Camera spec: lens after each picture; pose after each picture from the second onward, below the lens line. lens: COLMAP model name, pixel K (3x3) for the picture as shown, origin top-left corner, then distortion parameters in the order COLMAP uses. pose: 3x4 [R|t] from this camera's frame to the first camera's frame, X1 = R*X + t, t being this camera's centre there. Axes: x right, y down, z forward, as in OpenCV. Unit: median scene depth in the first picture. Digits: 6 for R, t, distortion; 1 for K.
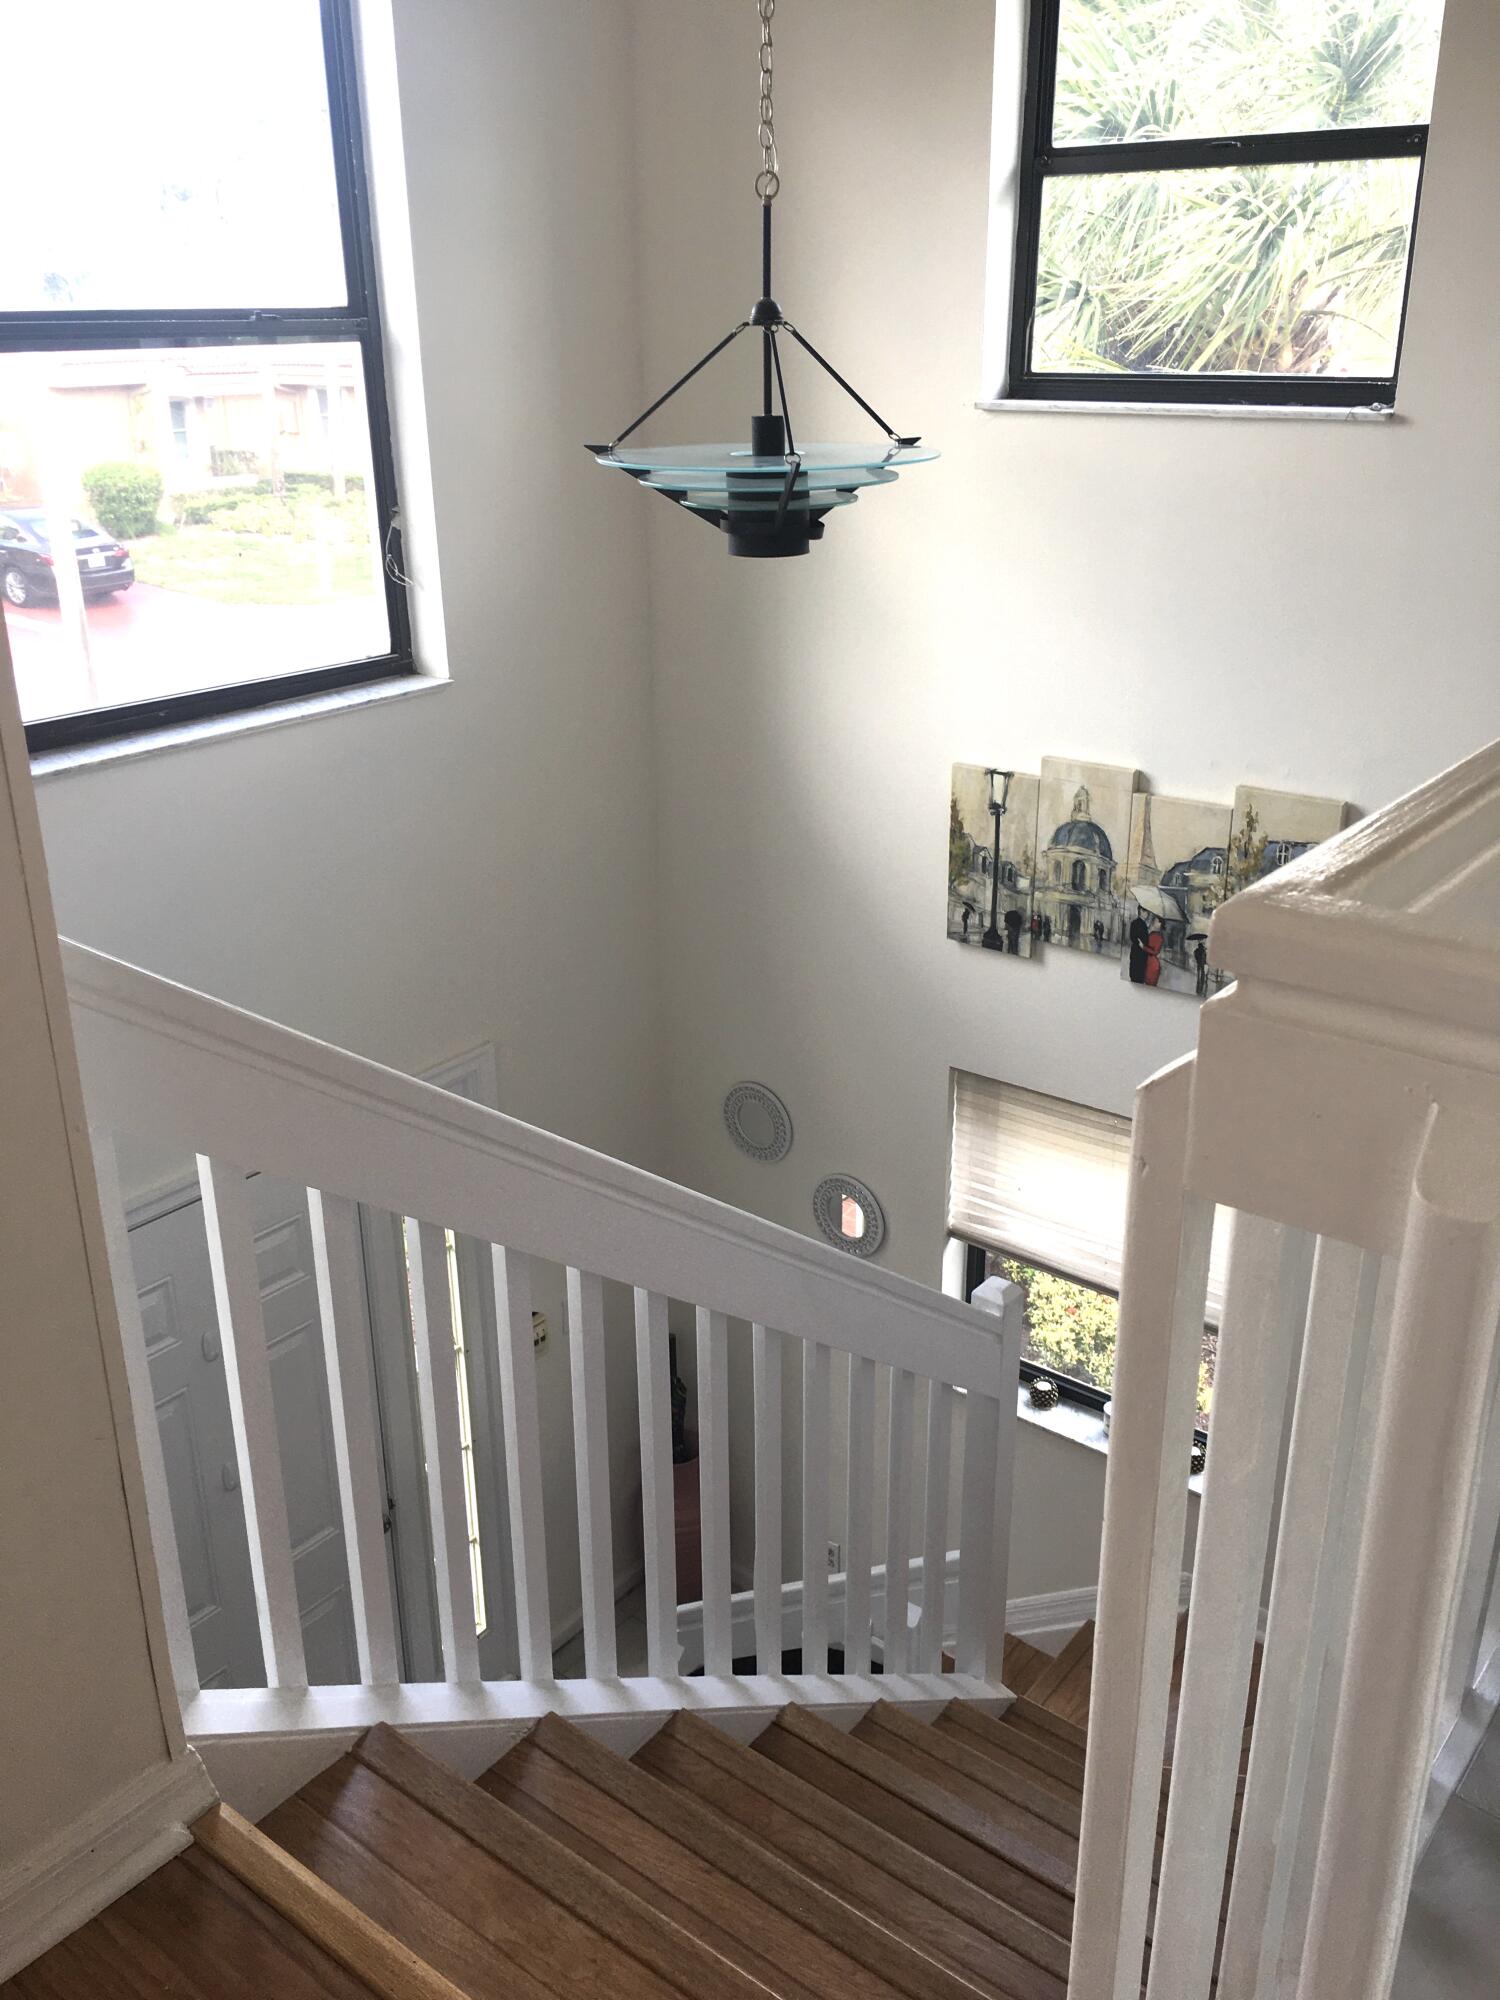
lens RADIAL K [[1704.1, 0, 758.4], [0, 1704.1, 990.9], [0, 0, 1]] dist [0.054845, -0.056416]
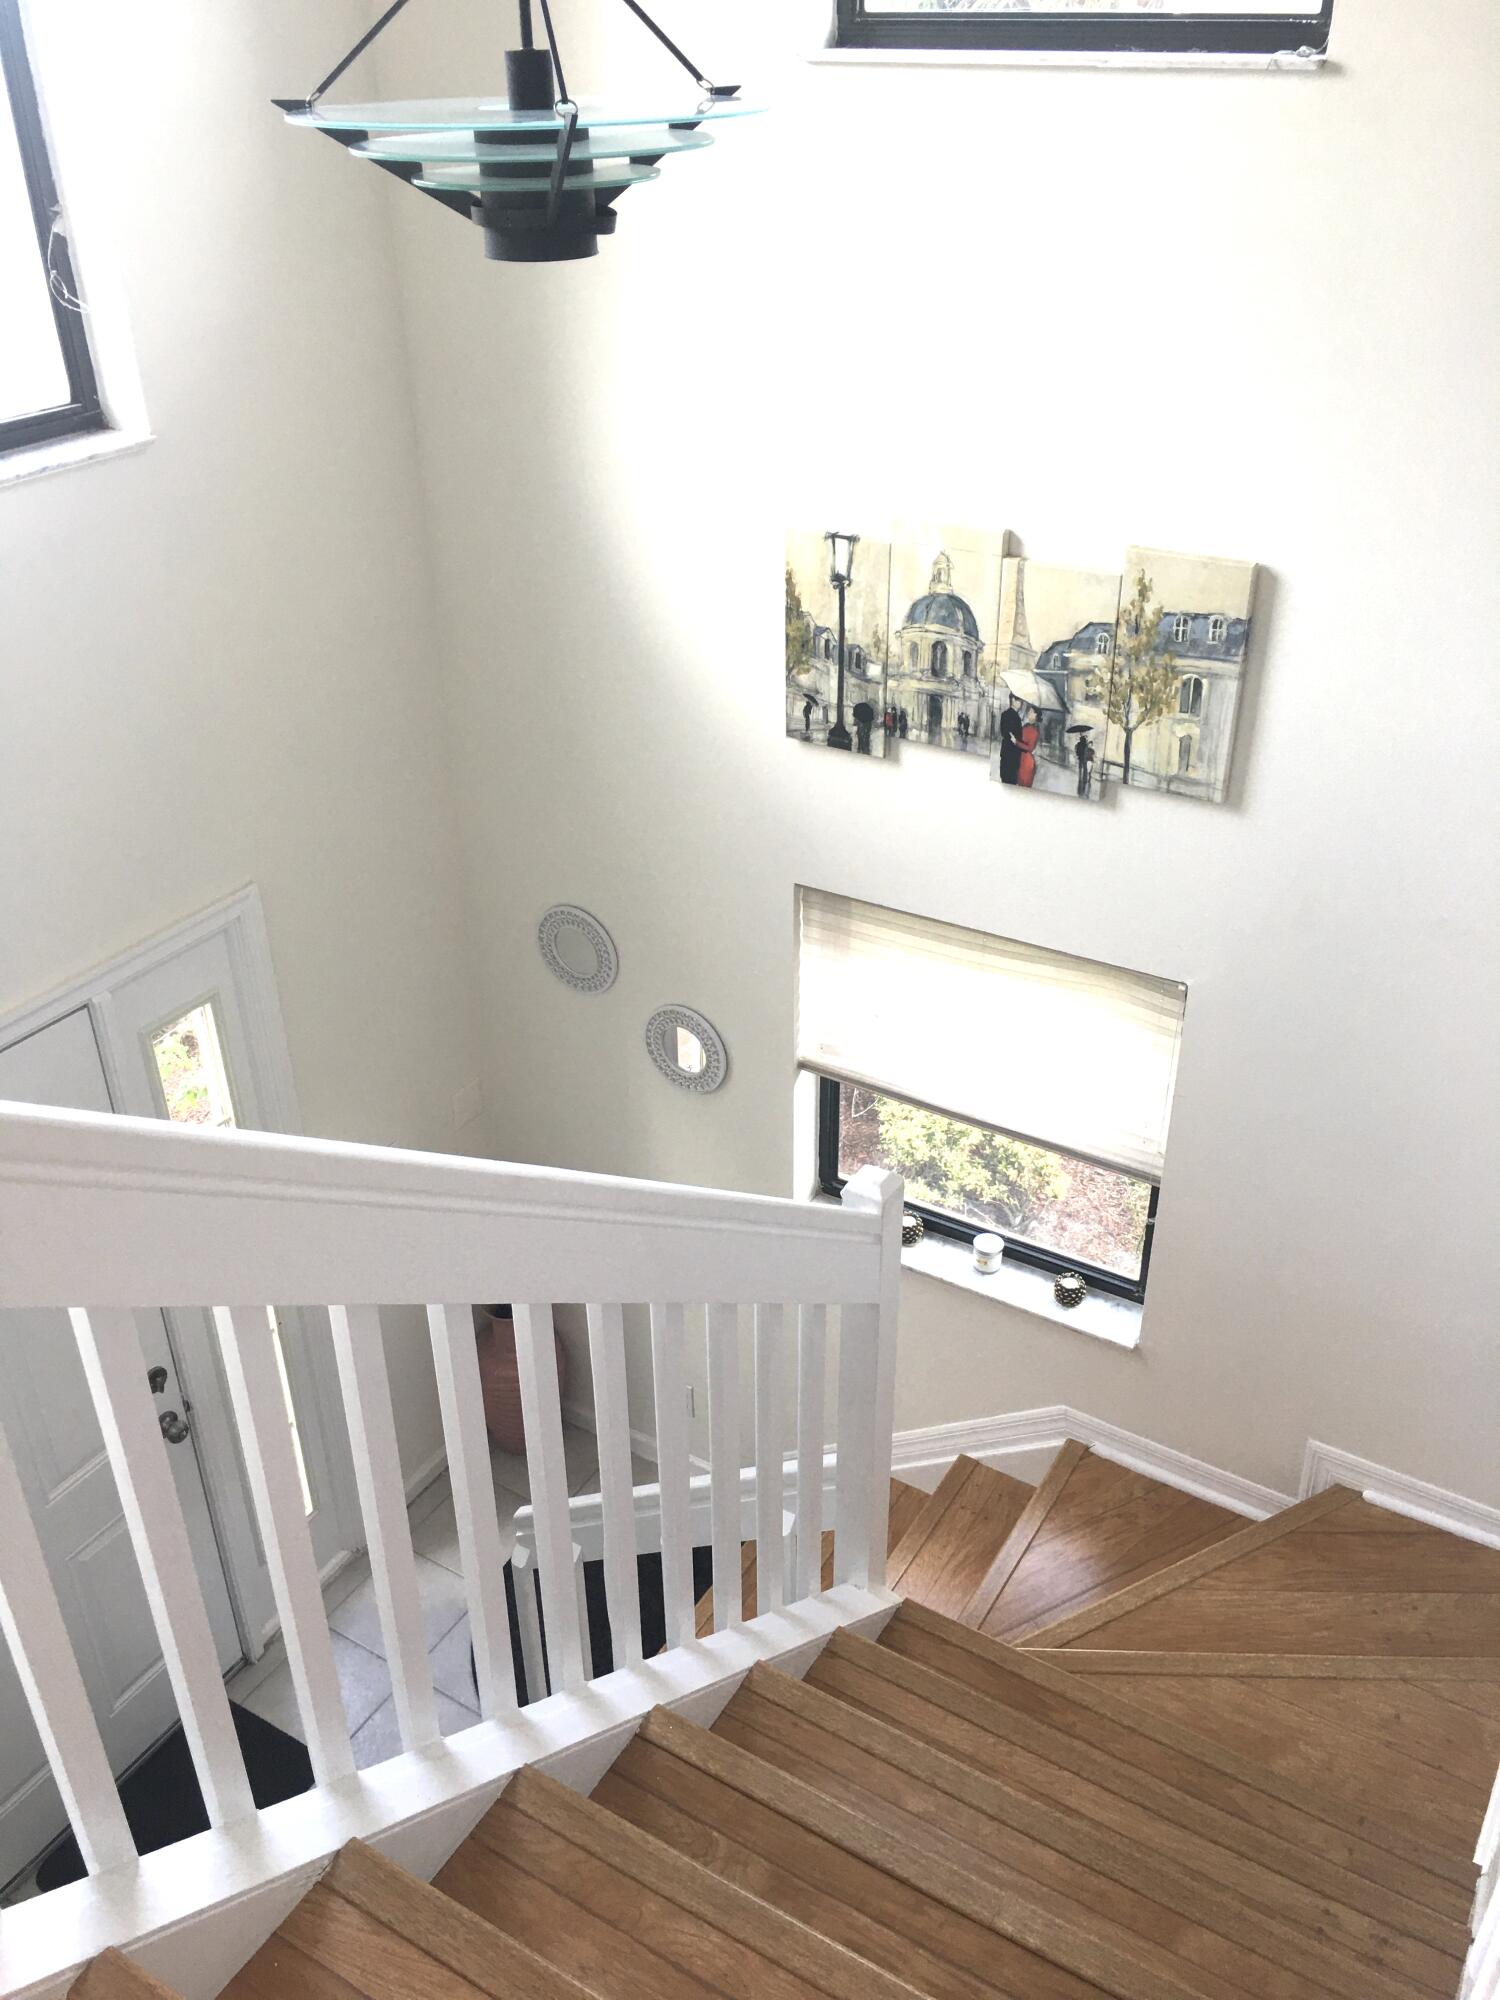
lens RADIAL K [[1667.2, 0, 750.0], [0, 1667.2, 1000.0], [0, 0, 1]] dist [0.065896, -0.091132]
pose [[0.993533, -0.060181, 0.096286, 0.004204], [0.044022, 0.985822, 0.161914, -0.039541], [-0.104665, -0.156628, 0.982096, 0.168100]]
